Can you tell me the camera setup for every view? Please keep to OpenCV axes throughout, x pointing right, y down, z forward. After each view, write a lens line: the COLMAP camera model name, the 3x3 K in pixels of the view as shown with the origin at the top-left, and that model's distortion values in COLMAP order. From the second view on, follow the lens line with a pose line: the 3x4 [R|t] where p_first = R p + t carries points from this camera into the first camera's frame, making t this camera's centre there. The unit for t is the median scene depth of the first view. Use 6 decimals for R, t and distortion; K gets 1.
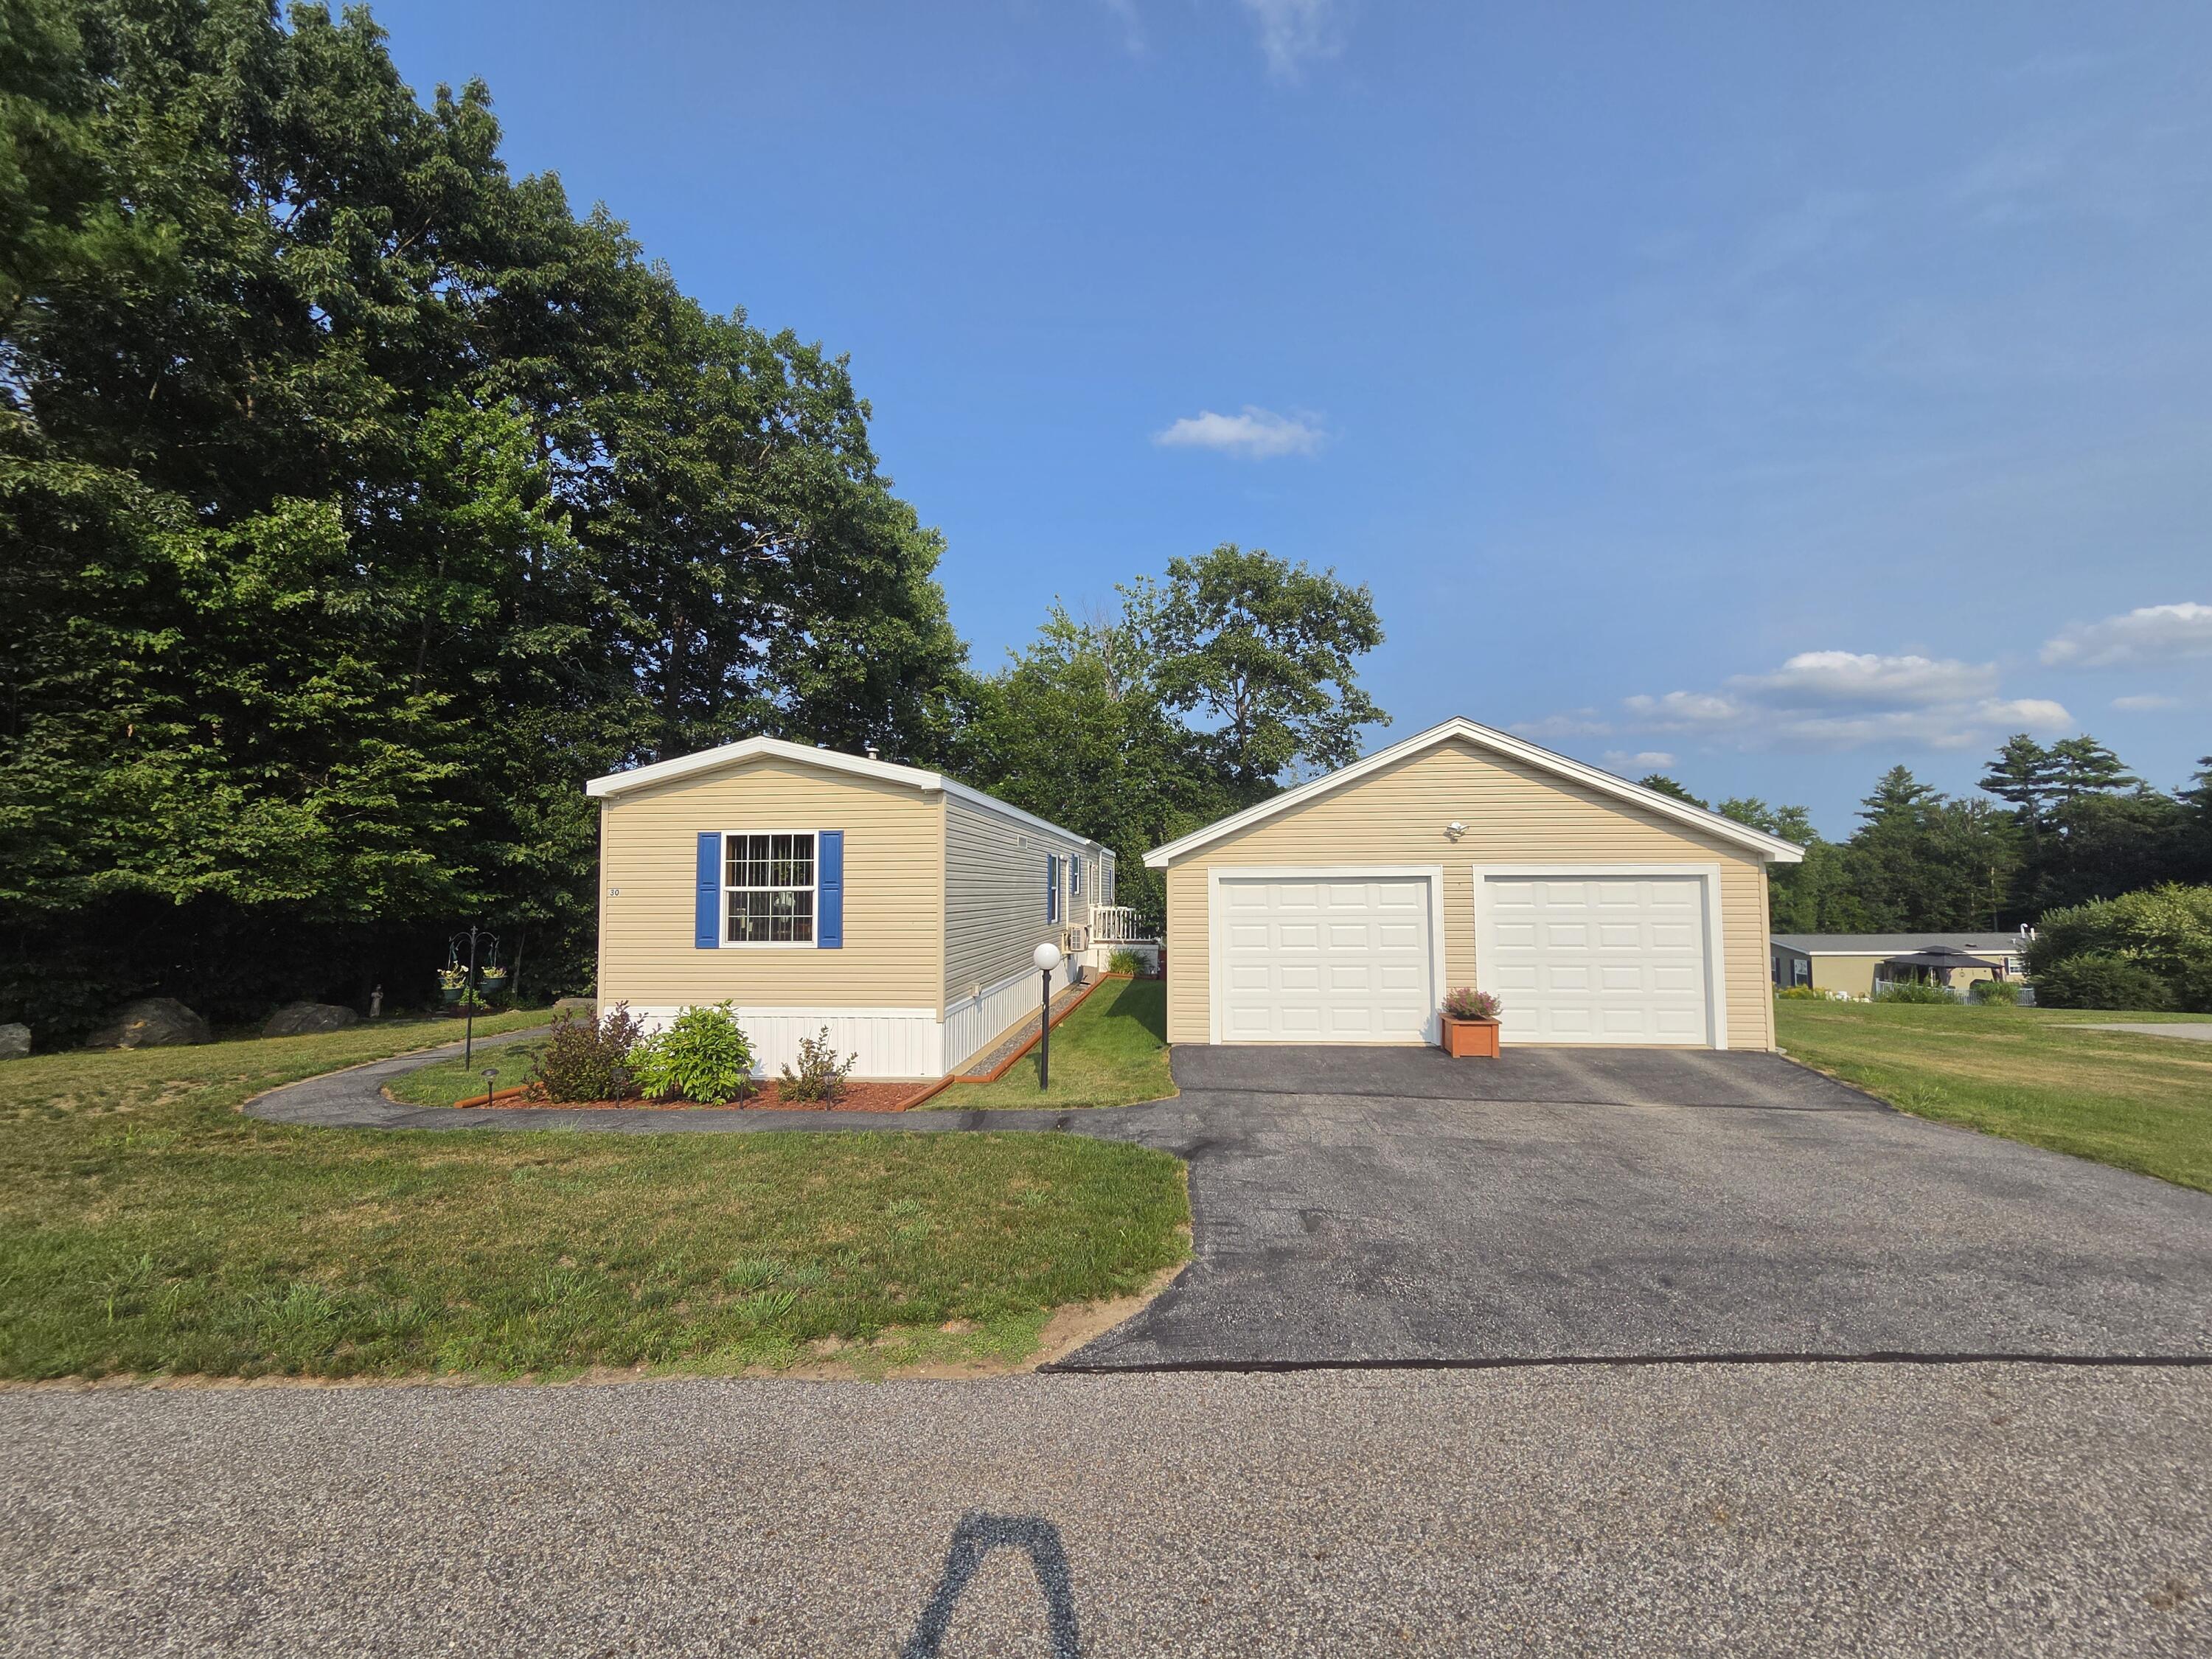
lens RADIAL K [[914.3, 0, 1118.9], [0, 914.3, 836.7], [0, 0, 1]] dist [-0.002820, 0.000270]
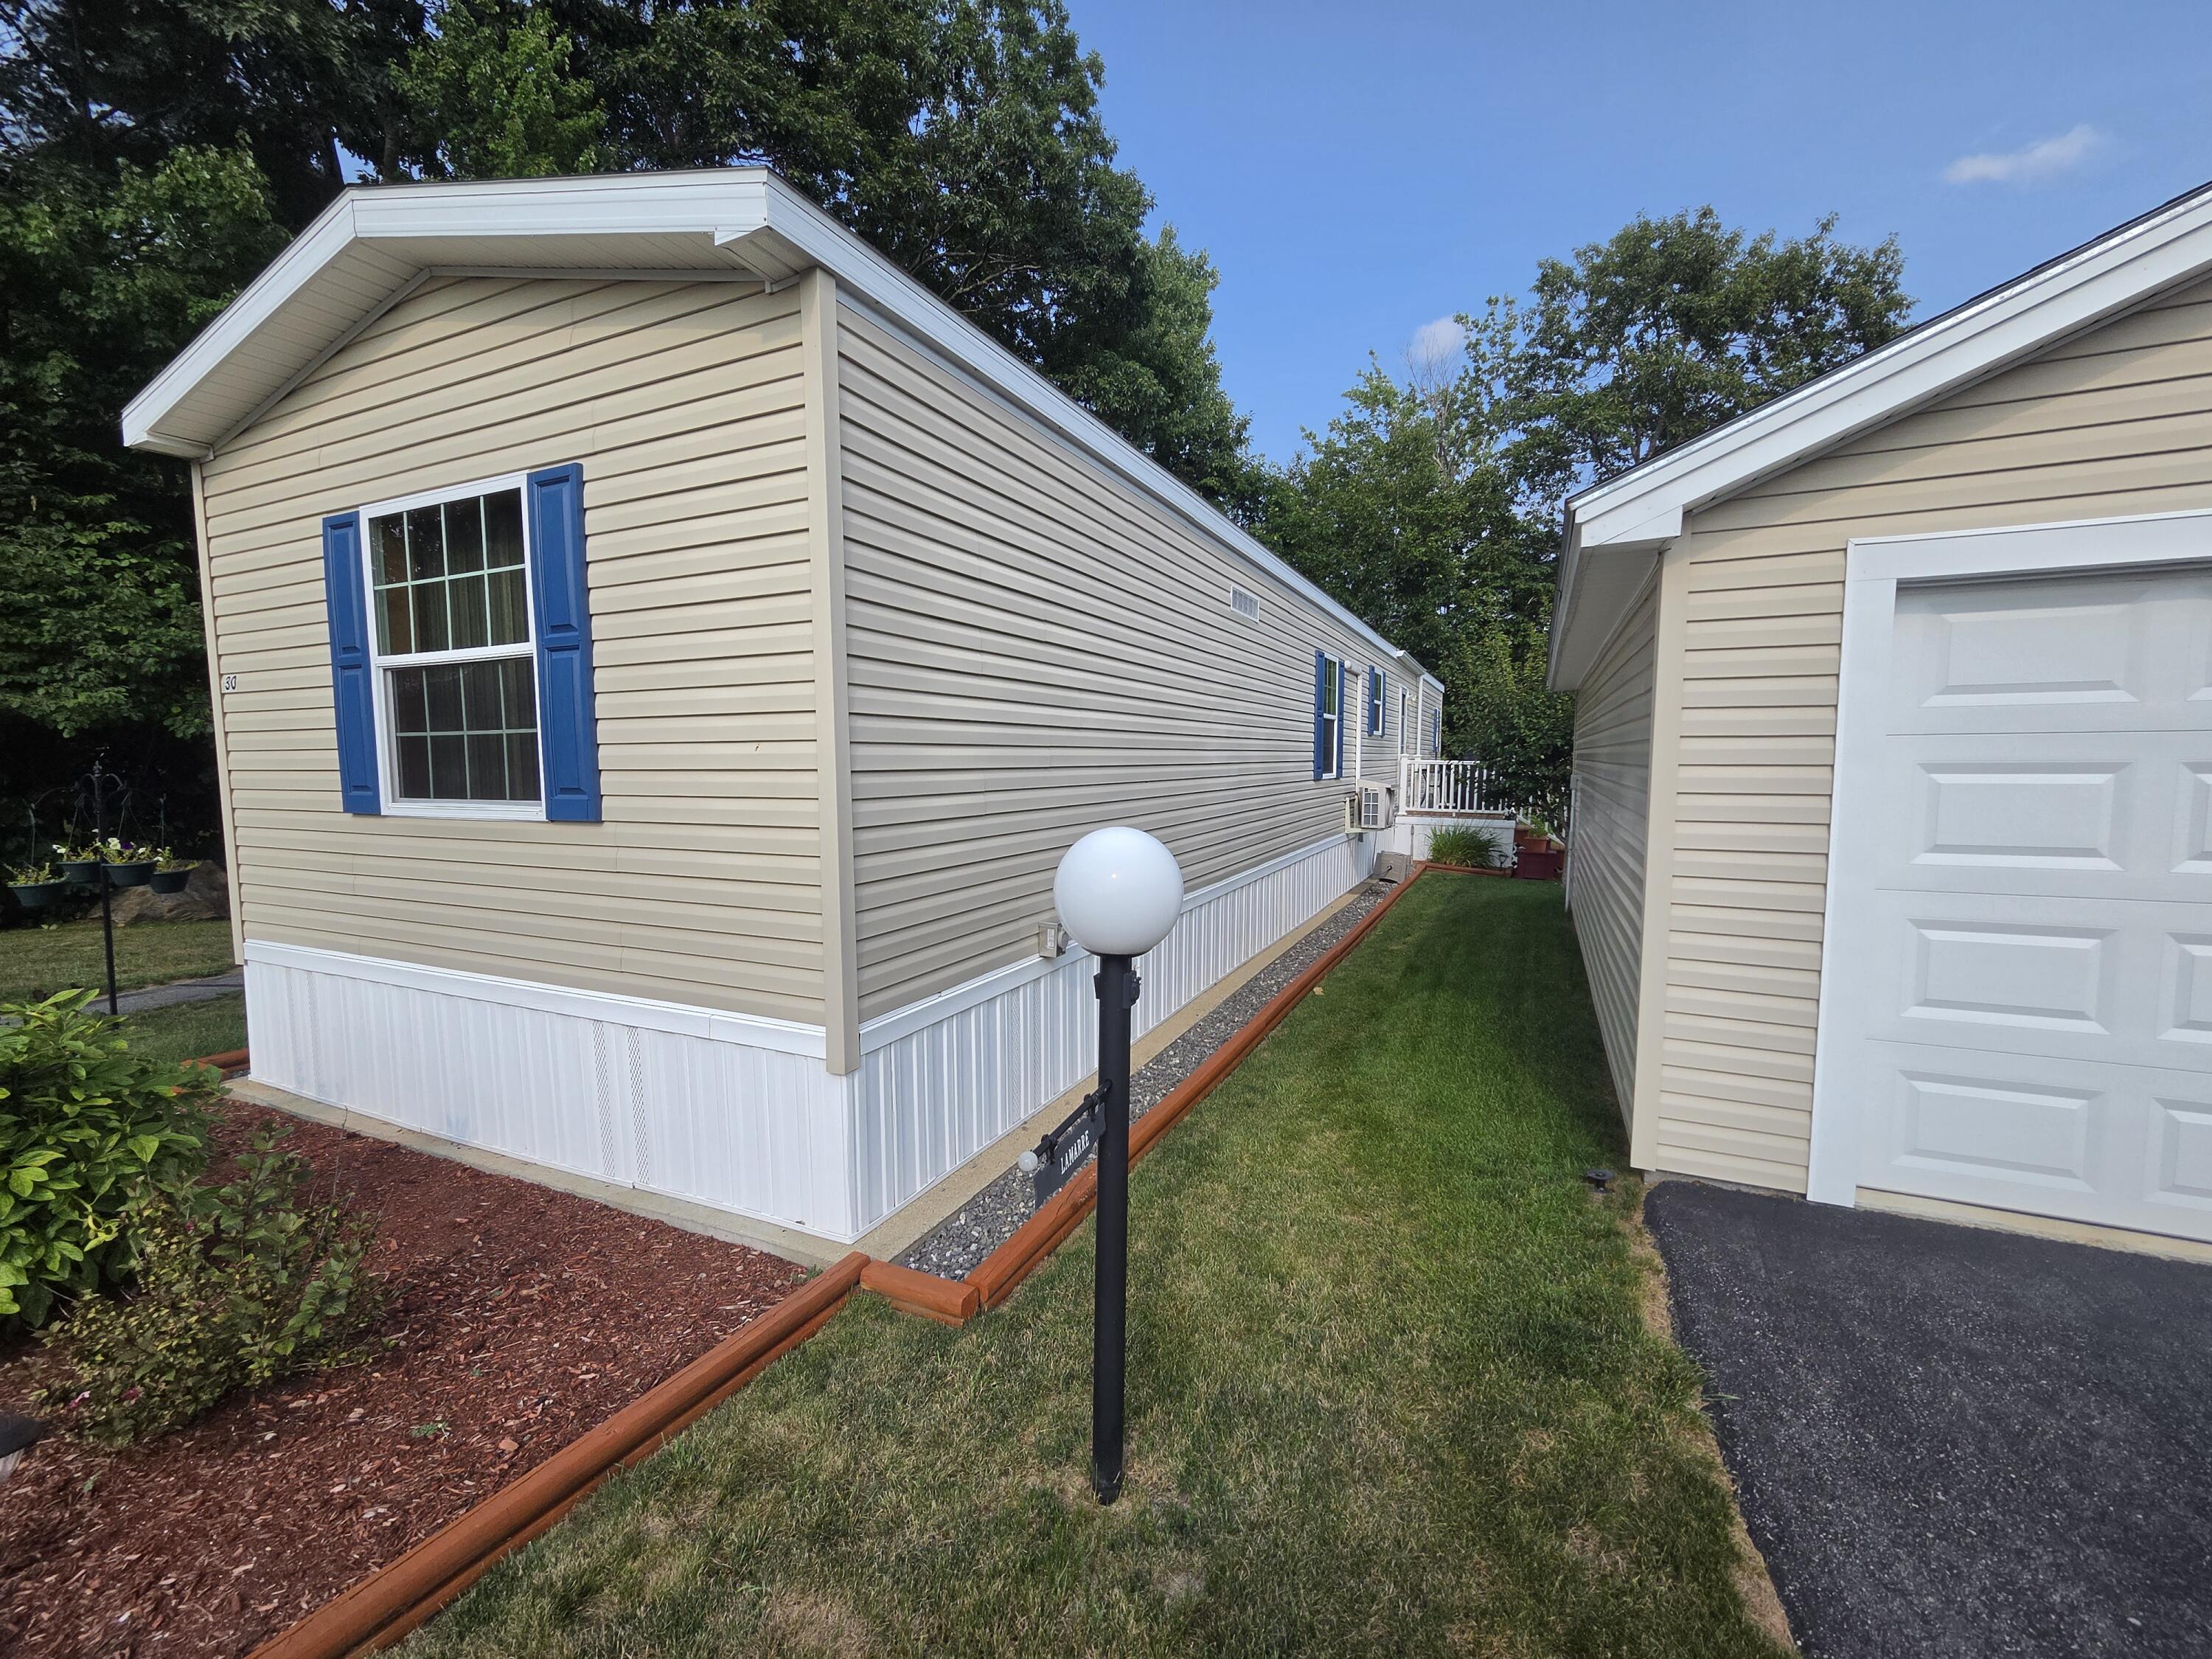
lens RADIAL K [[914.3, 0, 1118.9], [0, 914.3, 836.7], [0, 0, 1]] dist [-0.002820, 0.000270]
pose [[0.942410, 0.029607, -0.333147, -0.002780], [0.019022, 0.989717, 0.141767, 0.030831], [0.333919, -0.139940, 0.932156, 0.279830]]
